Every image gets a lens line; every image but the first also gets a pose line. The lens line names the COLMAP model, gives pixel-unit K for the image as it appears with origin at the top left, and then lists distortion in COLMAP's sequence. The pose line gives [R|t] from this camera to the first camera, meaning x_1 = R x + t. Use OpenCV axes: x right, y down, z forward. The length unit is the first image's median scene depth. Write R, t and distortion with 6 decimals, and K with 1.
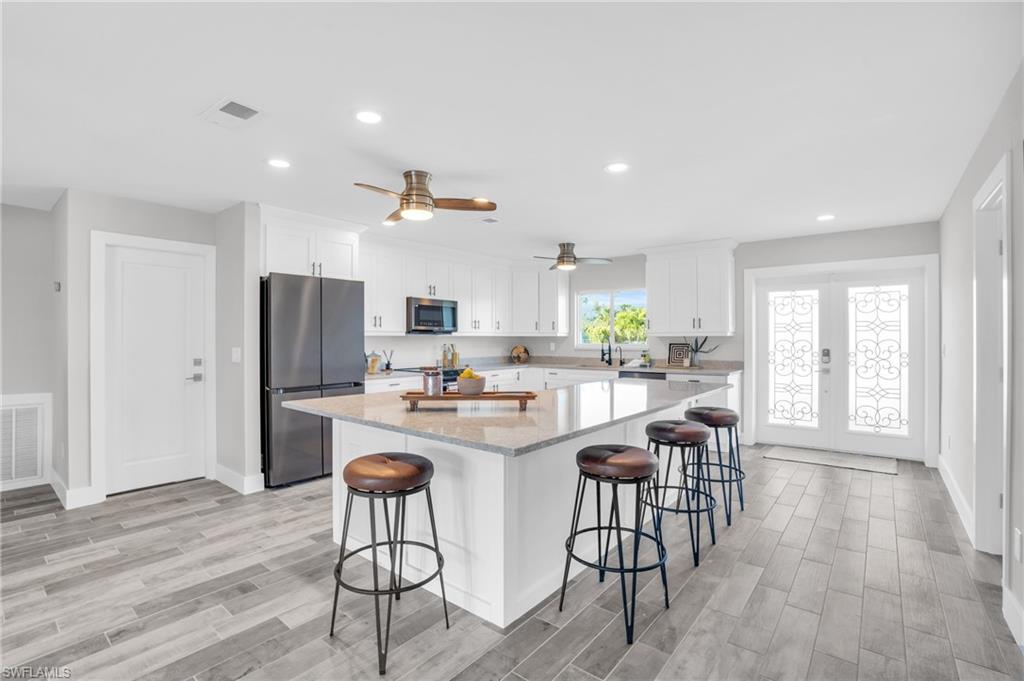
lens RADIAL K [[475.9, 0, 511.3], [0, 475.9, 336.6], [0, 0, 1]] dist [-0.074420, 0.026745]
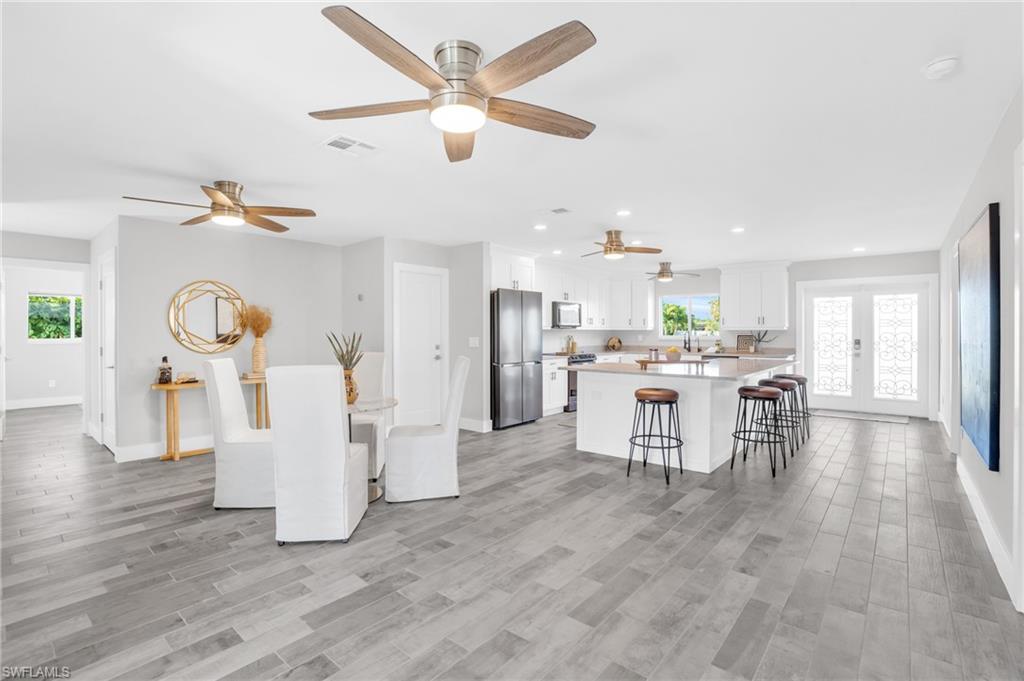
lens RADIAL K [[473.6, 0, 509.5], [0, 473.6, 330.9], [0, 0, 1]] dist [-0.070474, 0.025673]
pose [[0.999466, 0.000889, -0.032663, -0.408987], [-0.000849, 0.999999, 0.001248, 0.000794], [0.032664, -0.001219, 0.999466, -0.527977]]
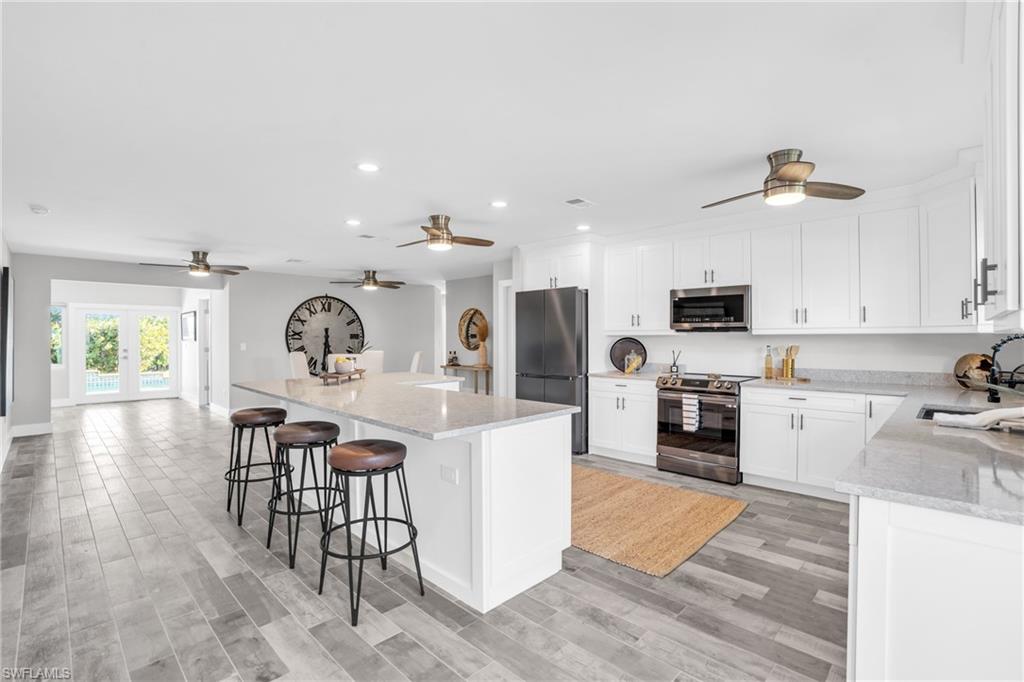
lens RADIAL K [[475.9, 0, 511.3], [0, 475.9, 337.1], [0, 0, 1]] dist [-0.074420, 0.026745]
pose [[-0.093693, -0.000233, -0.995601, 0.910950], [0.004982, 0.999987, -0.000703, 0.002766], [0.995589, -0.005026, -0.093691, 1.068396]]
